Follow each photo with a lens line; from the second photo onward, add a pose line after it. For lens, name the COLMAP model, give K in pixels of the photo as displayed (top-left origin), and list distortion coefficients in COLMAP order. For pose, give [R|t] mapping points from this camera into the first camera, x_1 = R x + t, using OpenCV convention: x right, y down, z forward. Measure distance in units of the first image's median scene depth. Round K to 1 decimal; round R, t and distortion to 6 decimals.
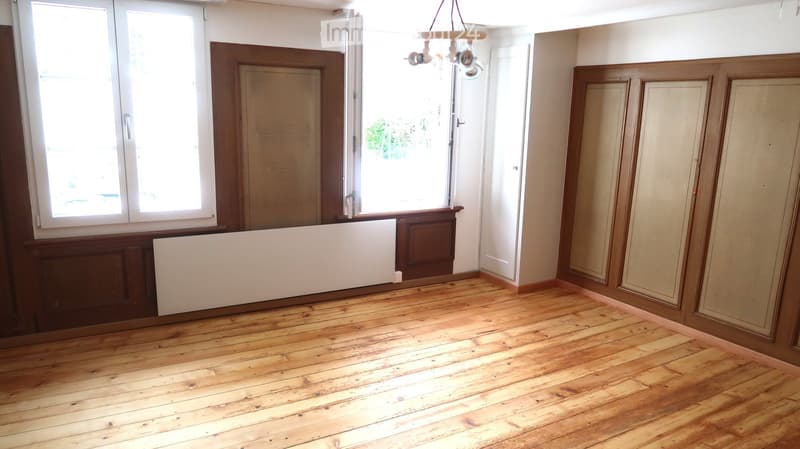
lens RADIAL K [[533.0, 0, 400.0], [0, 533.0, 224.5], [0, 0, 1]] dist [0.002443, 0.000411]
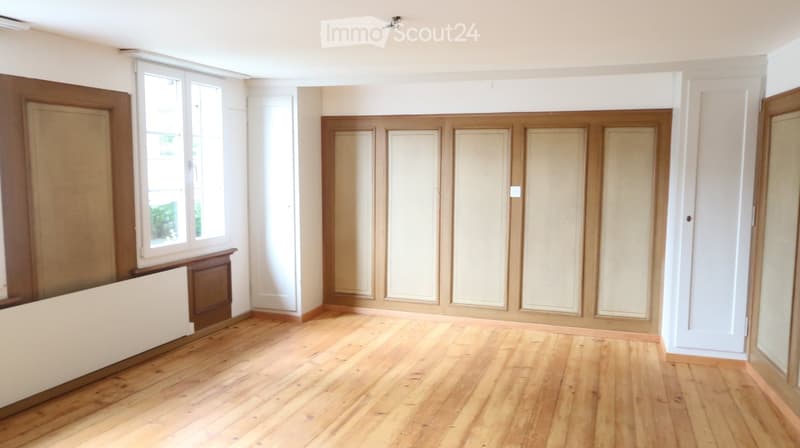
lens RADIAL K [[543.7, 0, 400.0], [0, 543.7, 224.0], [0, 0, 1]] dist [0.025896, 0.001885]
pose [[0.792669, -0.089182, 0.603095, -0.303744], [0.143970, 0.988646, -0.043029, 0.011047], [-0.592410, 0.120935, 0.796508, -0.014604]]
